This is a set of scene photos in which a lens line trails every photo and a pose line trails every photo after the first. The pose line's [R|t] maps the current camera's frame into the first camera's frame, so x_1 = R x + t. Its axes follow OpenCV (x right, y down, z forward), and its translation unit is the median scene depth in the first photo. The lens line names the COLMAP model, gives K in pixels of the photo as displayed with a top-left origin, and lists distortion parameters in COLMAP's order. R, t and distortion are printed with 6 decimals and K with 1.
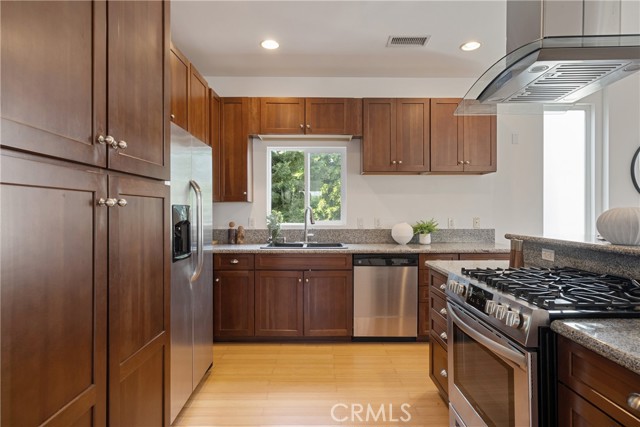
lens RADIAL K [[358.2, 0, 320.1], [0, 358.2, 211.1], [0, 0, 1]] dist [-0.006904, 0.000835]
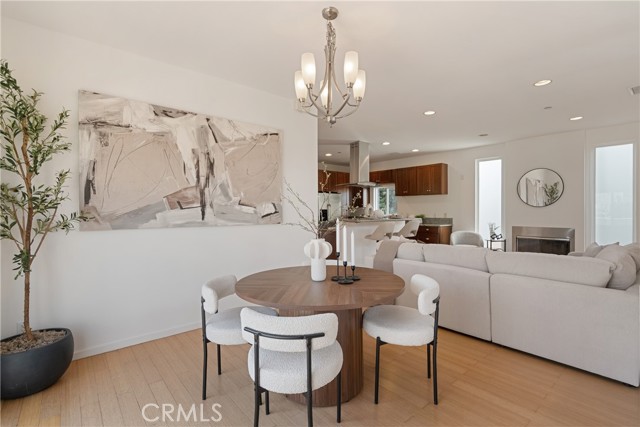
lens RADIAL K [[299.3, 0, 320.3], [0, 299.3, 211.6], [0, 0, 1]] dist [-0.004686, -0.000156]
pose [[0.658848, 0.003628, -0.752267, 1.622472], [0.002697, 0.999971, 0.007185, -0.009195], [0.752271, -0.006762, 0.658819, -1.040457]]
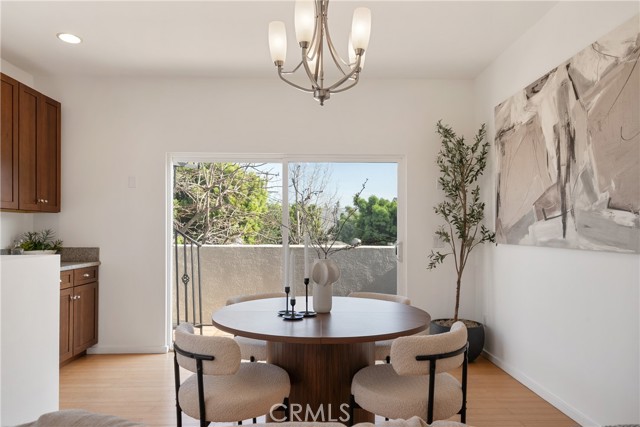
lens RADIAL K [[440.7, 0, 315.2], [0, 440.7, 223.9], [0, 0, 1]] dist [0.019623, -0.001242]
pose [[-0.999684, 0.003881, -0.024826, 1.152615], [0.004232, 0.999892, -0.014101, 0.007626], [0.024769, -0.014202, -0.999592, 0.158860]]
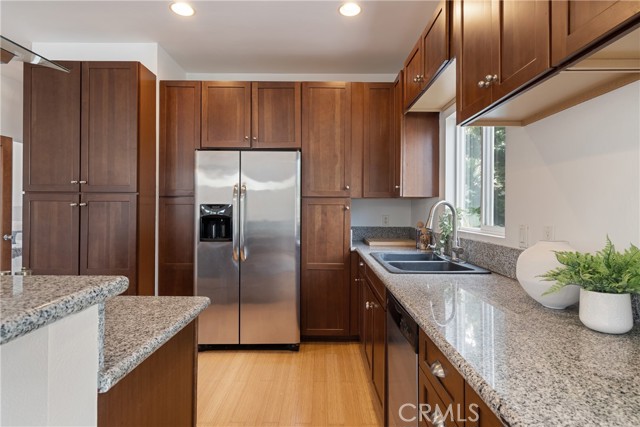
lens RADIAL K [[346.5, 0, 324.1], [0, 346.5, 209.3], [0, 0, 1]] dist [0.001911, 0.001354]
pose [[0.005305, 0.001911, -0.999984, 0.648330], [-0.002432, 0.999995, 0.001898, 0.000057], [0.999983, 0.002422, 0.005310, 0.903380]]
